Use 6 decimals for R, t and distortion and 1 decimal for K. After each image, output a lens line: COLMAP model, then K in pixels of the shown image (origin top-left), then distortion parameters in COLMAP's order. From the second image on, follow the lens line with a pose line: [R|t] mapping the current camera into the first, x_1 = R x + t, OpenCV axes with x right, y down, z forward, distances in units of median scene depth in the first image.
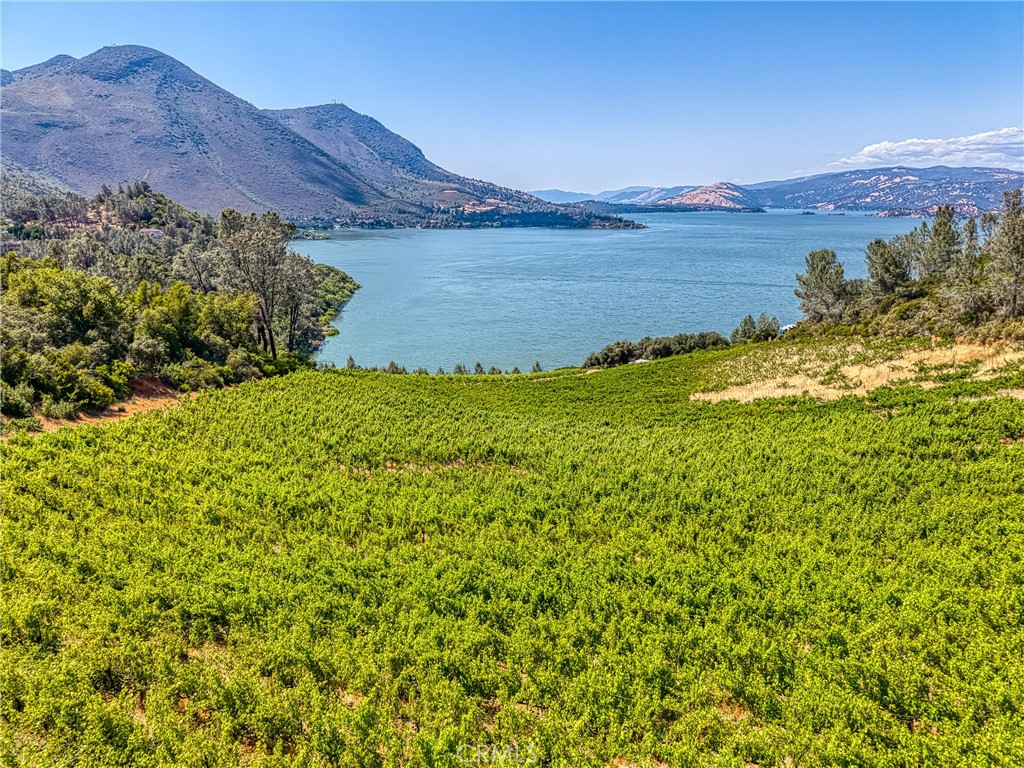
lens RADIAL K [[688.9, 0, 509.5], [0, 688.9, 402.7], [0, 0, 1]] dist [0.002804, -0.002914]
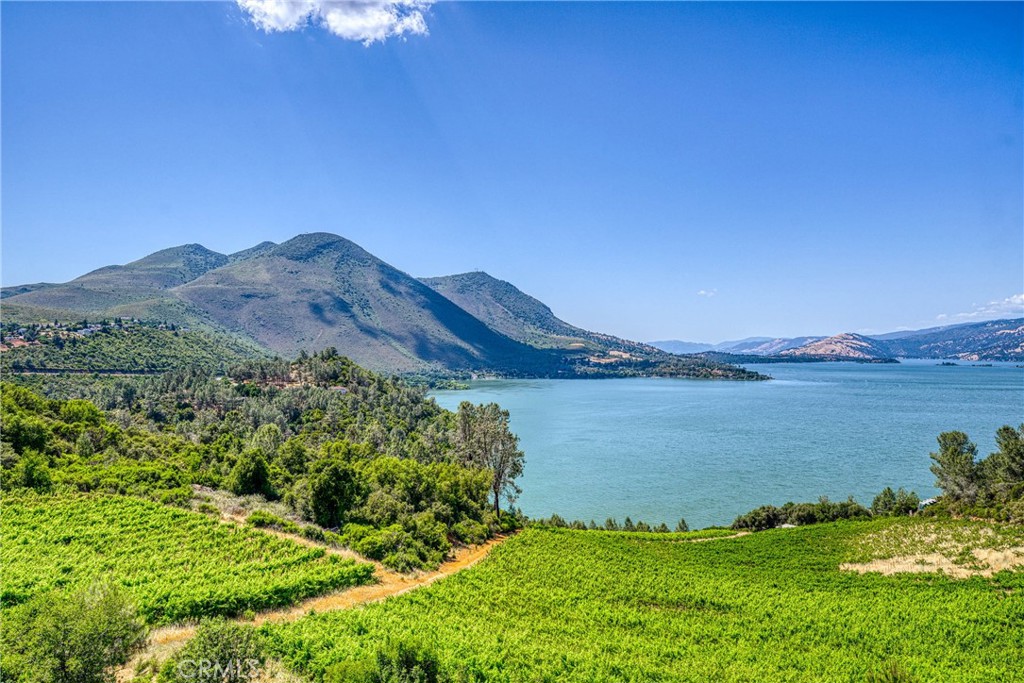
lens RADIAL K [[666.1, 0, 512.0], [0, 666.1, 341.5], [0, 0, 1]] dist [0.034047, 0.000238]
pose [[0.984239, -0.005924, -0.176745, -0.059292], [-0.046777, 0.955121, -0.292500, -0.007469], [0.170545, 0.296157, 0.939790, -0.209963]]
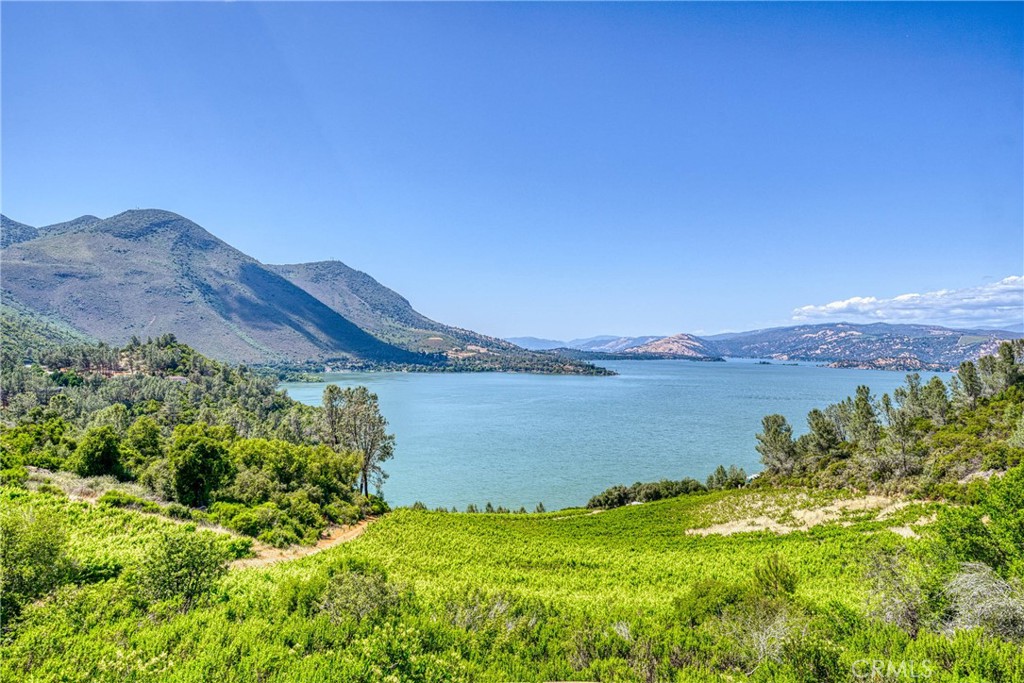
lens RADIAL K [[666.1, 0, 512.0], [0, 666.1, 341.5], [0, 0, 1]] dist [0.034047, 0.000238]
pose [[0.999271, 0.016109, 0.034599, -0.078818], [-0.005393, 0.957056, -0.289855, 0.010012], [-0.037782, 0.289457, 0.956445, -0.216047]]
